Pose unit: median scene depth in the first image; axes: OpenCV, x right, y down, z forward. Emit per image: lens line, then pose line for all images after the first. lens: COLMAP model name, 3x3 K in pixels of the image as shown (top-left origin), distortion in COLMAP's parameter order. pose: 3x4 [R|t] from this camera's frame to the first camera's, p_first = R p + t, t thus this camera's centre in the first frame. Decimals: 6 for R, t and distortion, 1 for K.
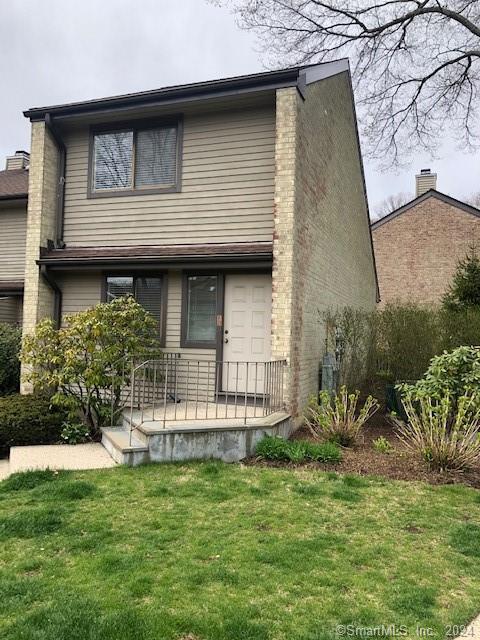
lens RADIAL K [[523.0, 0, 237.1], [0, 523.0, 323.1], [0, 0, 1]] dist [0.077327, -0.085240]
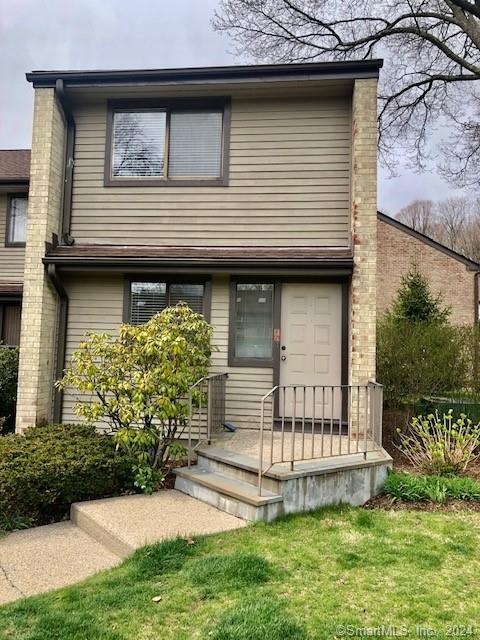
lens RADIAL K [[522.9, 0, 240.0], [0, 522.9, 320.0], [0, 0, 1]] dist [0.028756, -0.006003]
pose [[0.971220, 0.011498, 0.237905, -0.292502], [-0.005222, 0.999622, -0.026996, -0.005827], [-0.238126, 0.024977, 0.970913, 0.166851]]
